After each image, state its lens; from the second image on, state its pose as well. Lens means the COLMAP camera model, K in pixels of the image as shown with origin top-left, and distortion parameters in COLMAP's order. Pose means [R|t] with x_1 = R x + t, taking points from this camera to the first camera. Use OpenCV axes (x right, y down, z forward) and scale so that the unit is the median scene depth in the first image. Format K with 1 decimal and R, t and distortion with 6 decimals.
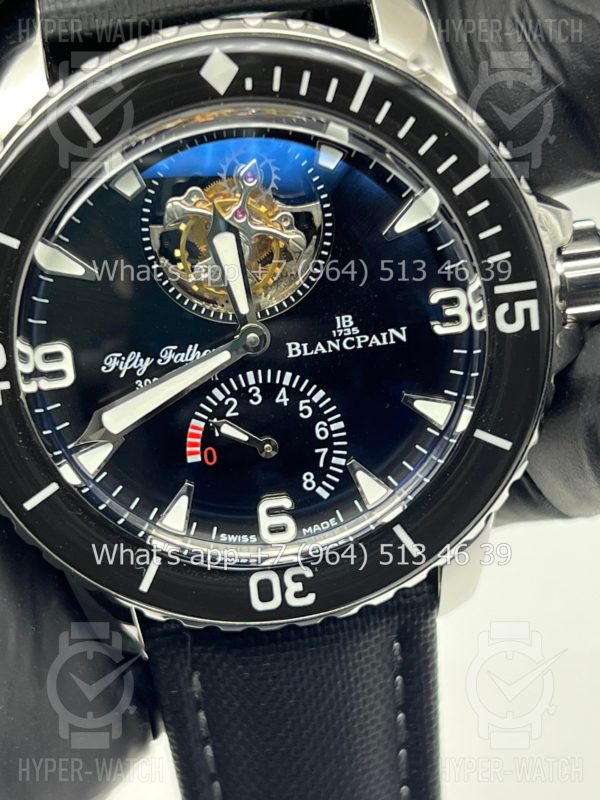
lens RADIAL K [[1779.4, 0, 289.9], [0, 1779.4, 403.2], [0, 0, 1]] dist [0.166758, -0.200496]
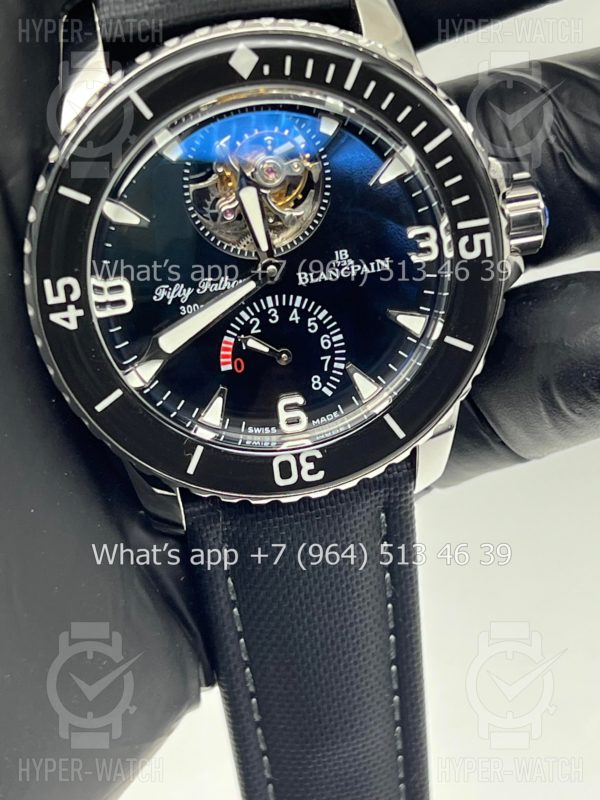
lens RADIAL K [[1779.4, 0, 289.9], [0, 1779.4, 403.2], [0, 0, 1]] dist [0.166758, -0.200496]
pose [[0.996318, -0.038436, 0.076639, -0.108278], [0.038957, 0.999227, -0.005310, 0.065793], [-0.076376, 0.008276, 0.997045, -0.272340]]
